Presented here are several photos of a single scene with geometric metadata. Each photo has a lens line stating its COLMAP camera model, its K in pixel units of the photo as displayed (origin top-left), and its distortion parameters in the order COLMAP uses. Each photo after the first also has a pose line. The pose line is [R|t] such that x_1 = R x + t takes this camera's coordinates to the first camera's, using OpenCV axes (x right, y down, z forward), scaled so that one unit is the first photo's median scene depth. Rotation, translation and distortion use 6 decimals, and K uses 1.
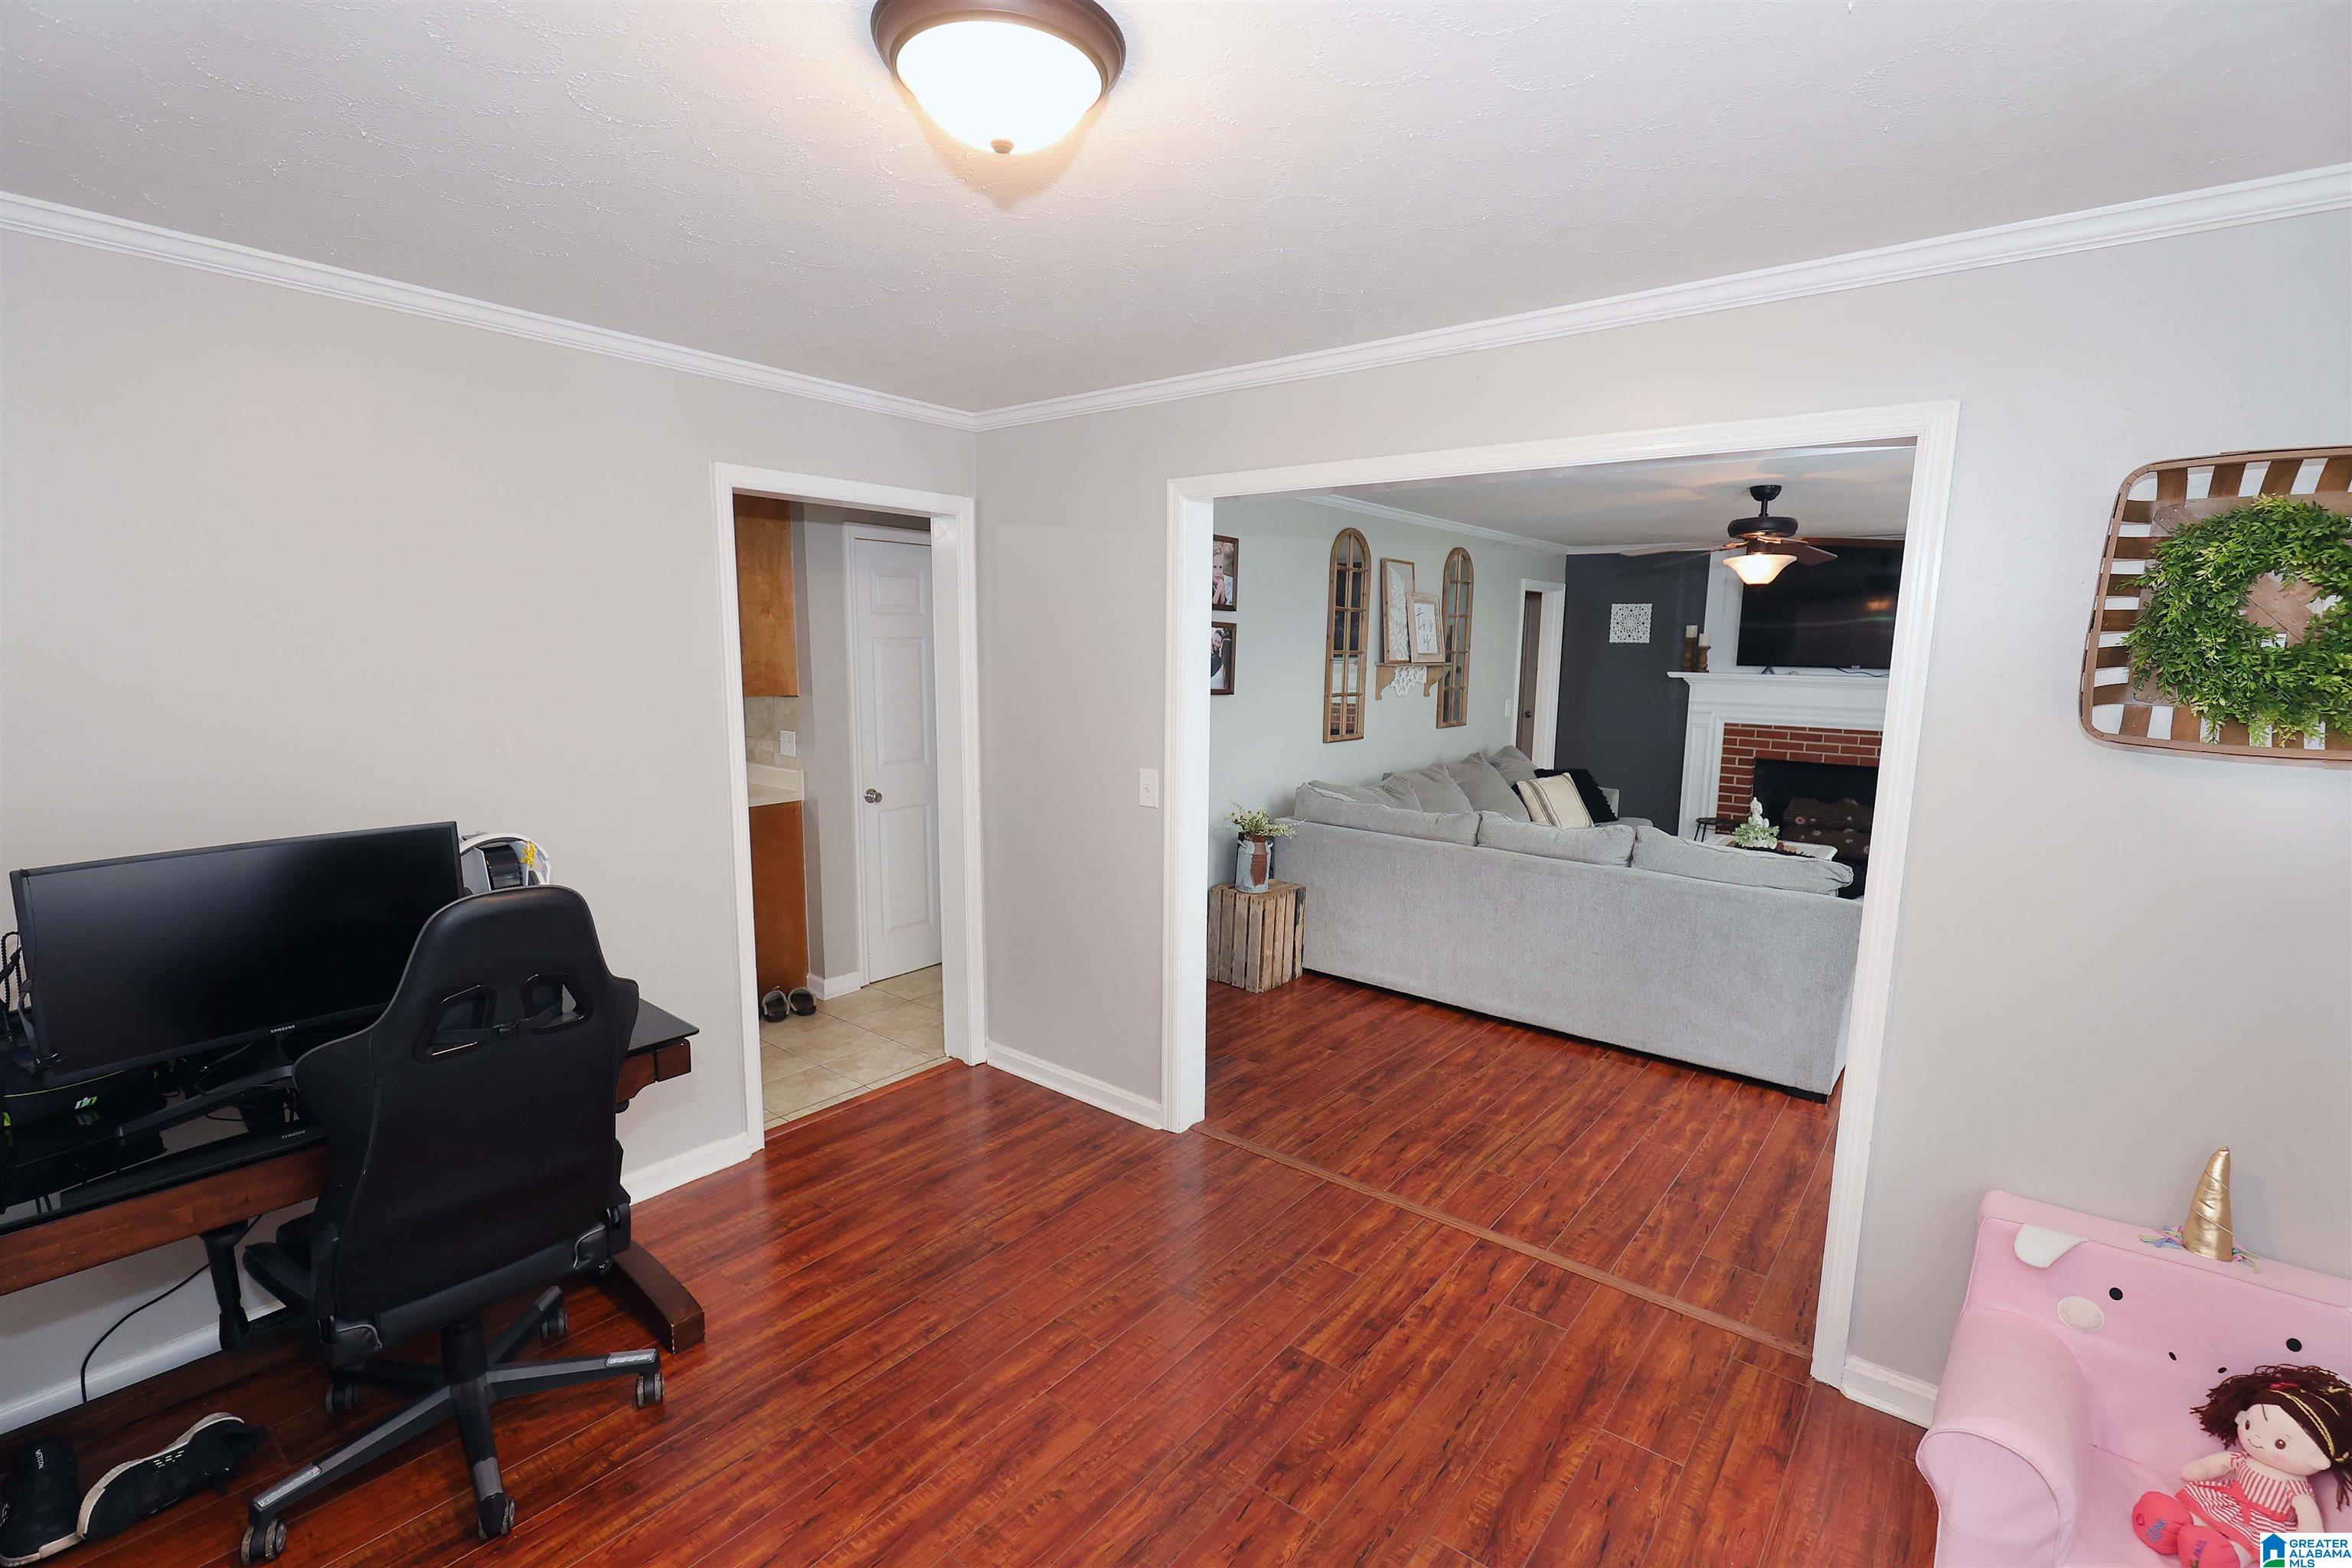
lens RADIAL K [[1061.3, 0, 1188.0], [0, 1061.3, 803.1], [0, 0, 1]] dist [0.011547, -0.000098]
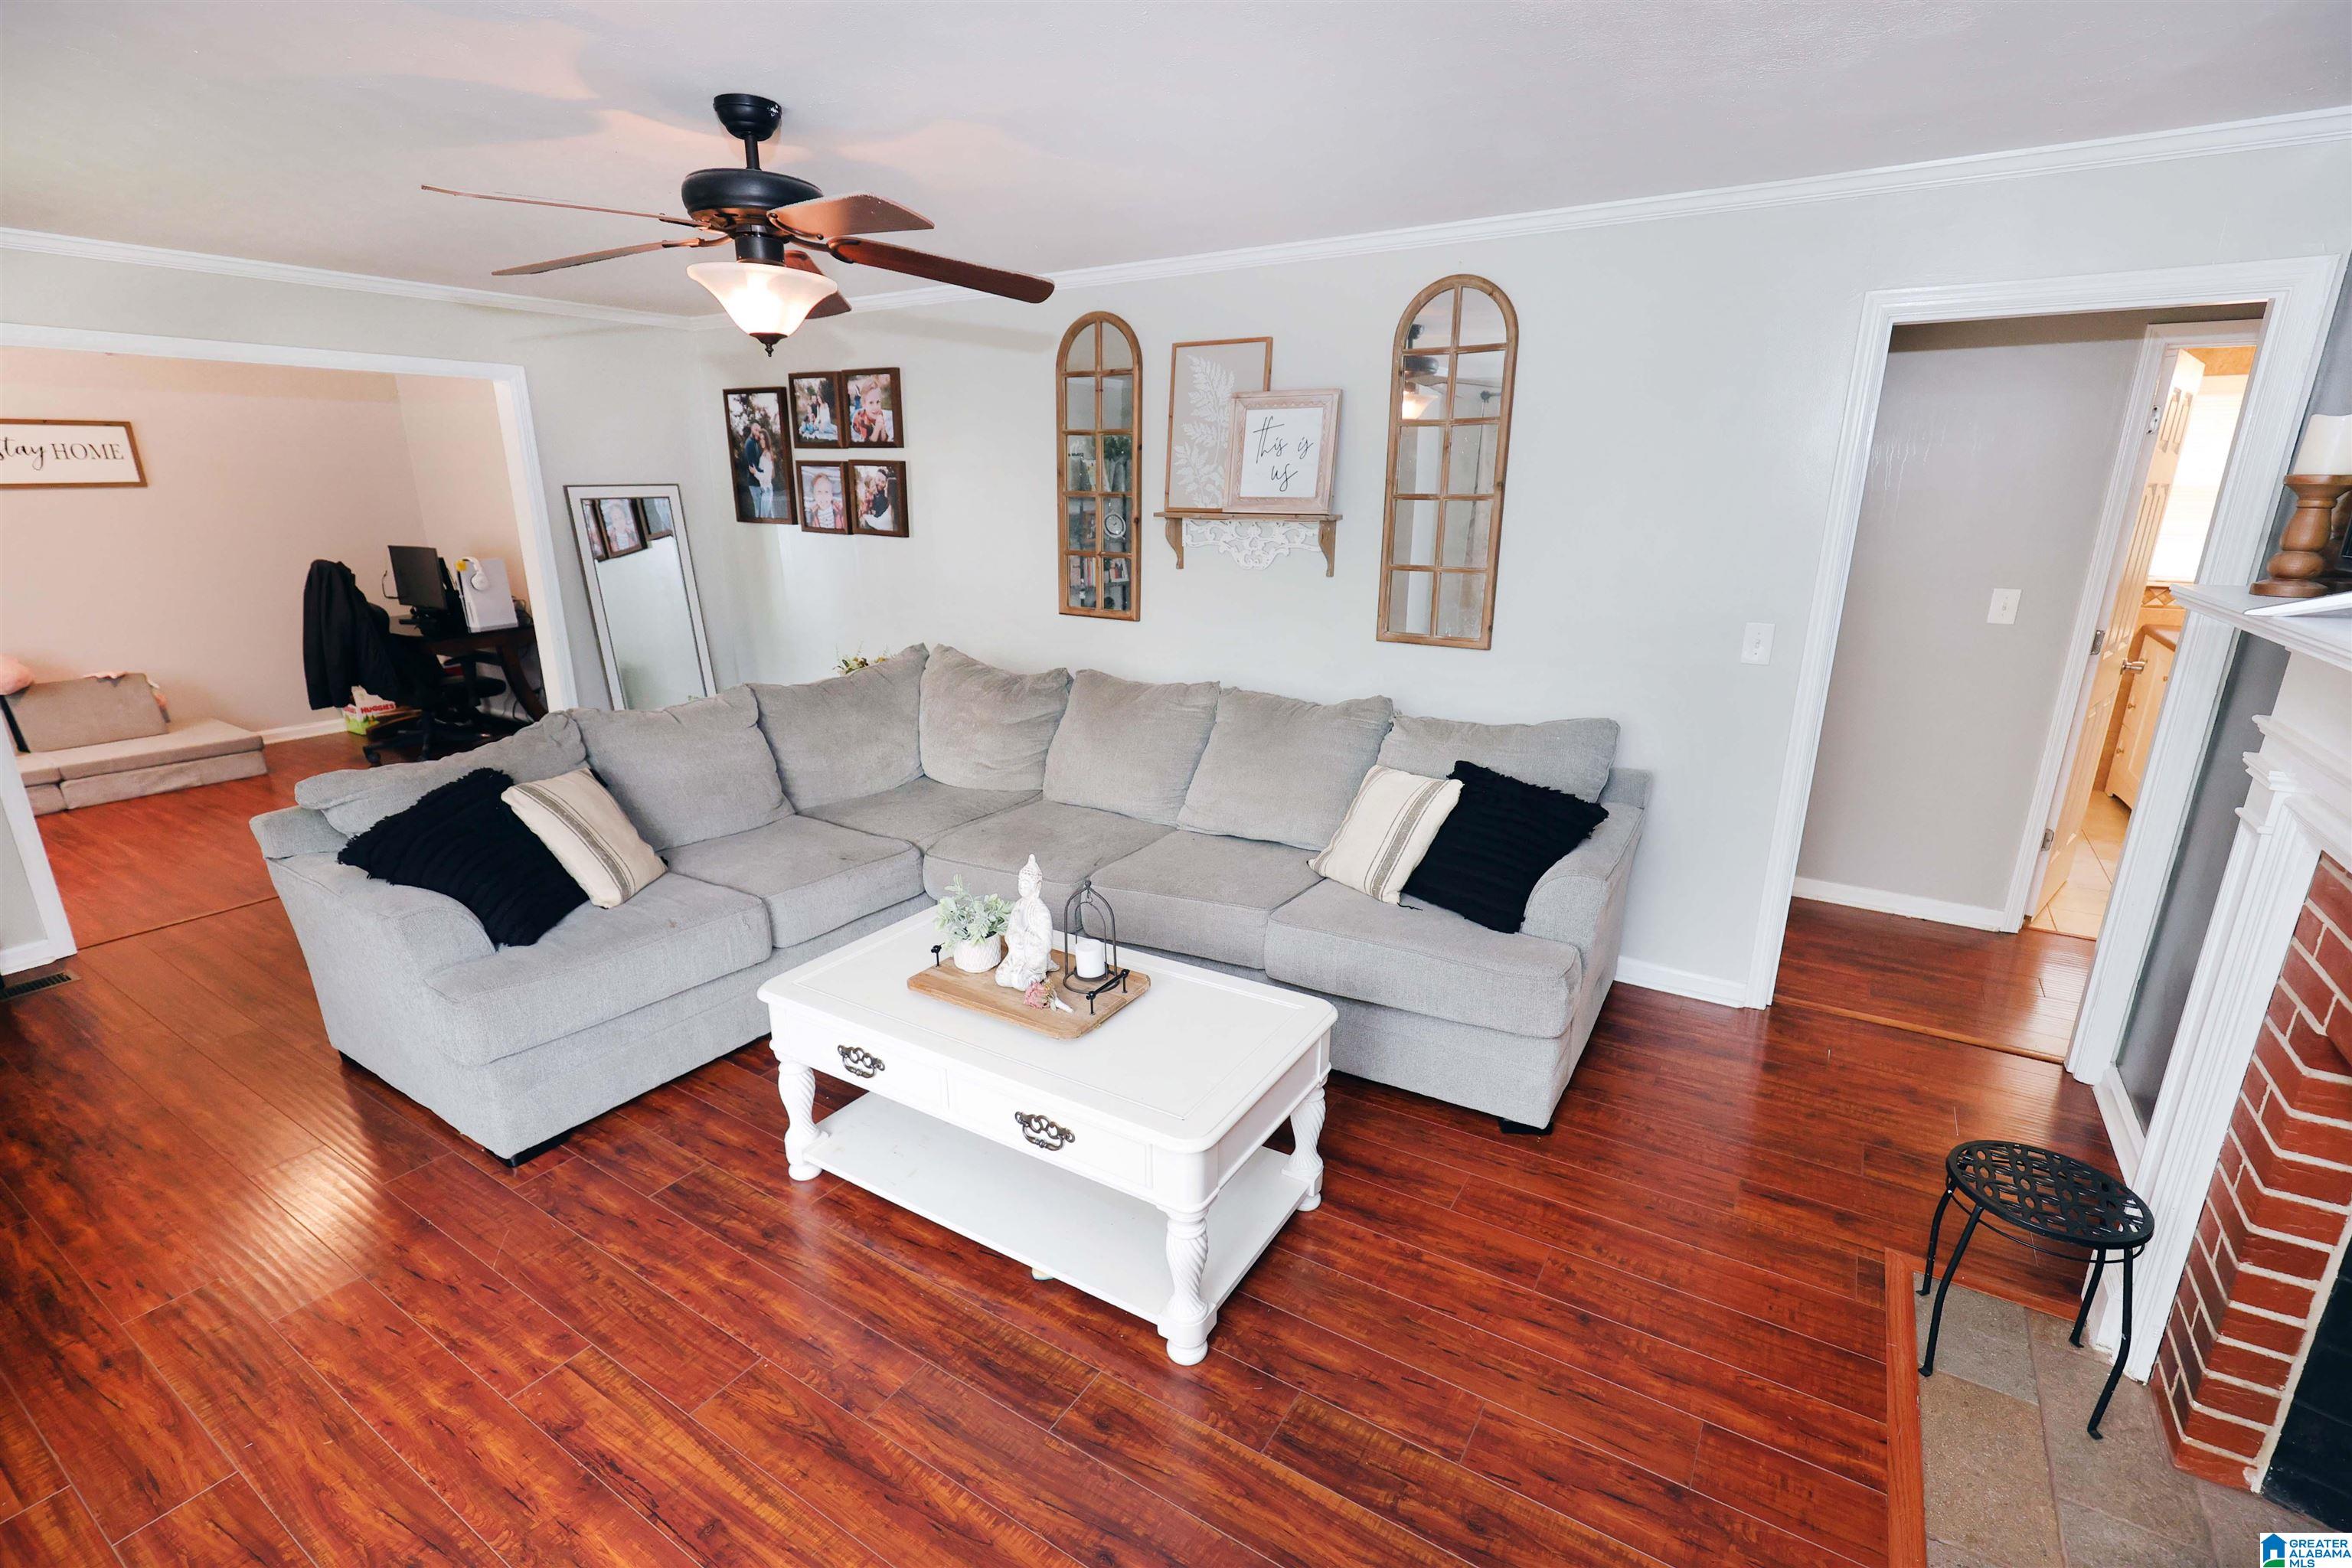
lens RADIAL K [[1060.0, 0, 1172.0], [0, 1060.0, 801.8], [0, 0, 1]] dist [0.000918, -0.000697]
pose [[0.098339, 0.273781, -0.956752, 0.696118], [-0.151432, 0.954332, 0.257523, -0.104352], [0.983564, 0.119558, 0.135307, 0.752157]]
